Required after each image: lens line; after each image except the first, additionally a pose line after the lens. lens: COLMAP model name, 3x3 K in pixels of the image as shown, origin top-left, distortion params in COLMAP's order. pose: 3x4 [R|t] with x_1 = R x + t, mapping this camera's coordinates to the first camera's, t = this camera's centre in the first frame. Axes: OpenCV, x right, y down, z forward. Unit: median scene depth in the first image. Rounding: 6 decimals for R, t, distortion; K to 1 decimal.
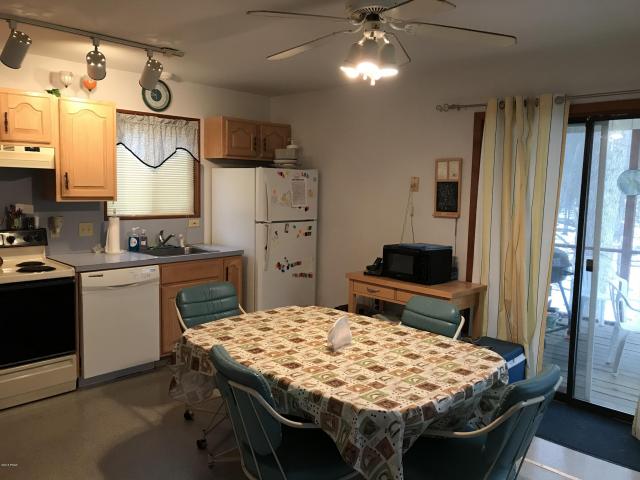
lens RADIAL K [[520.1, 0, 318.8], [0, 520.1, 240.5], [0, 0, 1]] dist [0.037882, -0.037698]
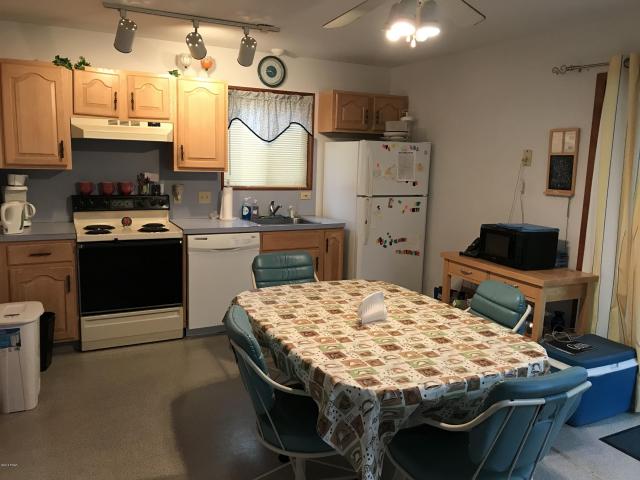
lens RADIAL K [[520.1, 0, 317.8], [0, 520.1, 238.9], [0, 0, 1]] dist [0.037882, -0.037698]
pose [[0.944734, 0.057012, -0.322844, 0.163490], [-0.043933, 0.997897, 0.047662, 0.004057], [0.324882, -0.030844, 0.945251, 0.033180]]
